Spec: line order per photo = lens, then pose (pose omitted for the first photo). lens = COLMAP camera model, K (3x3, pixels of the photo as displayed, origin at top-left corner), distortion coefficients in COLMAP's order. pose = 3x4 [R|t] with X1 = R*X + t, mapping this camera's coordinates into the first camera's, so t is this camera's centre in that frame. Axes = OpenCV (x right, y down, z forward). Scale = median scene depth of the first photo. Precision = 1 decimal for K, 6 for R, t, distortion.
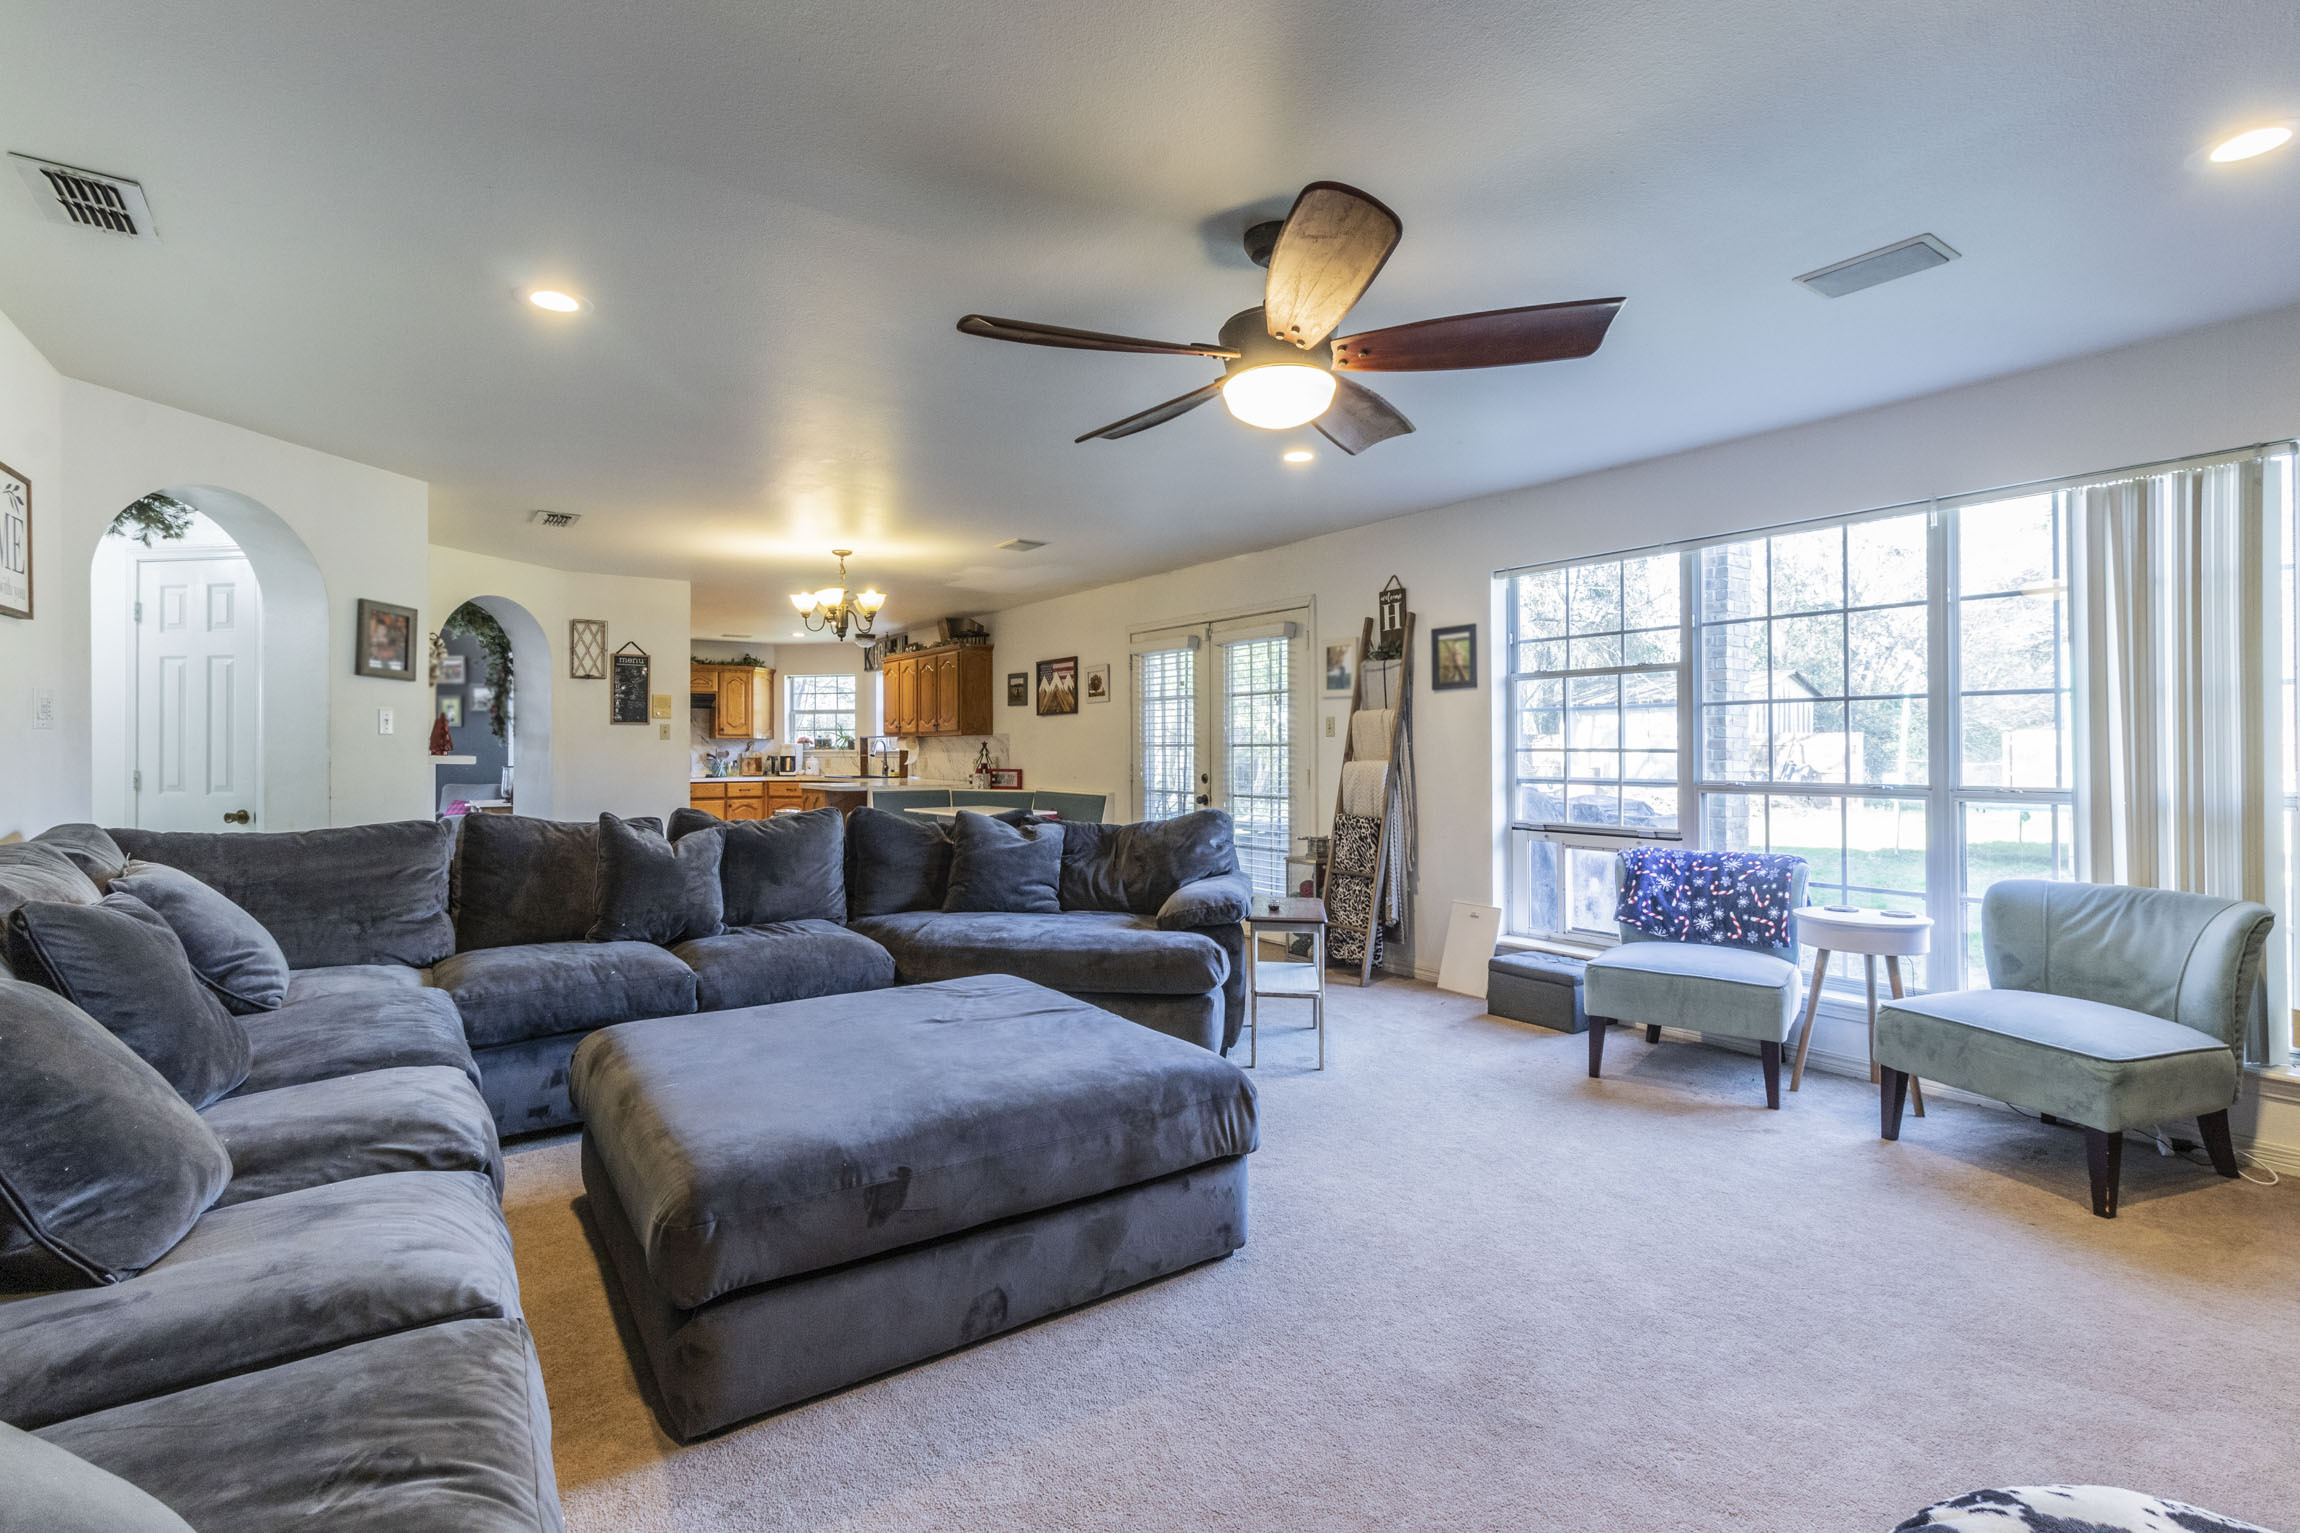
lens RADIAL K [[1064.7, 0, 1143.9], [0, 1064.7, 742.6], [0, 0, 1]] dist [-0.001400, 0.001476]
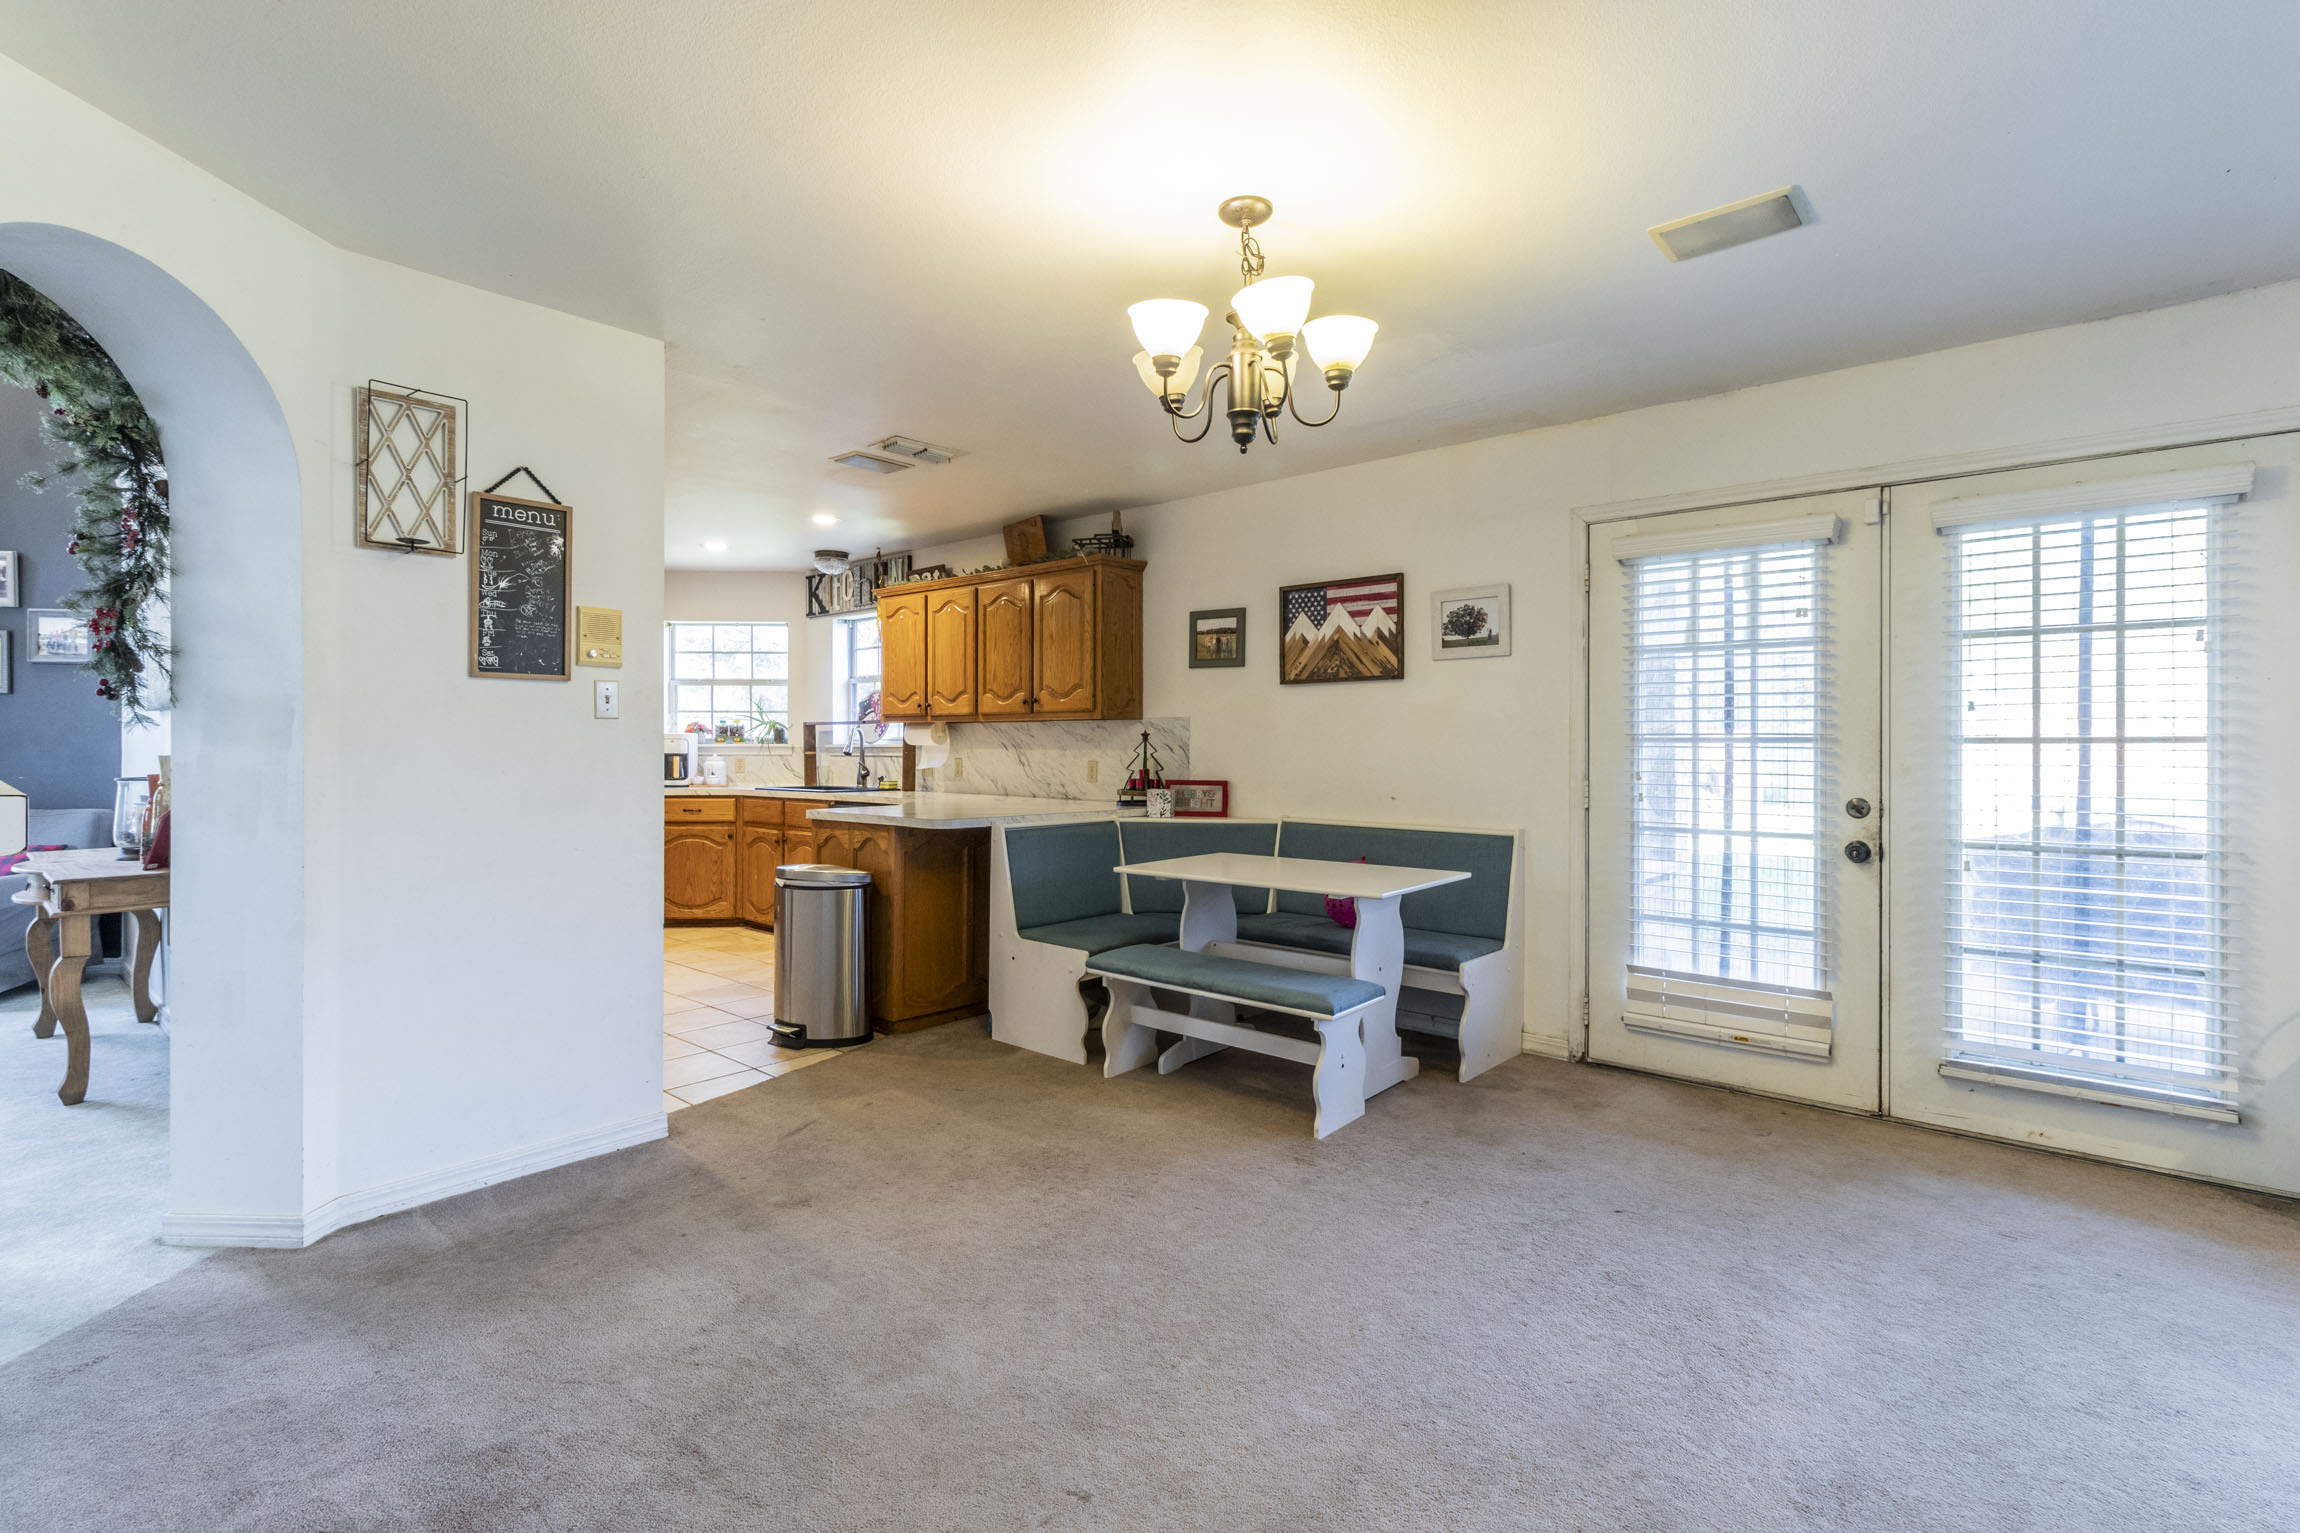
lens RADIAL K [[1064.7, 0, 1148.2], [0, 1064.7, 753.0], [0, 0, 1]] dist [-0.001400, 0.001476]
pose [[0.971586, 0.002635, 0.236670, -0.288803], [-0.006147, 0.999882, 0.014101, 0.002875], [-0.236605, -0.015155, 0.971488, 0.463743]]
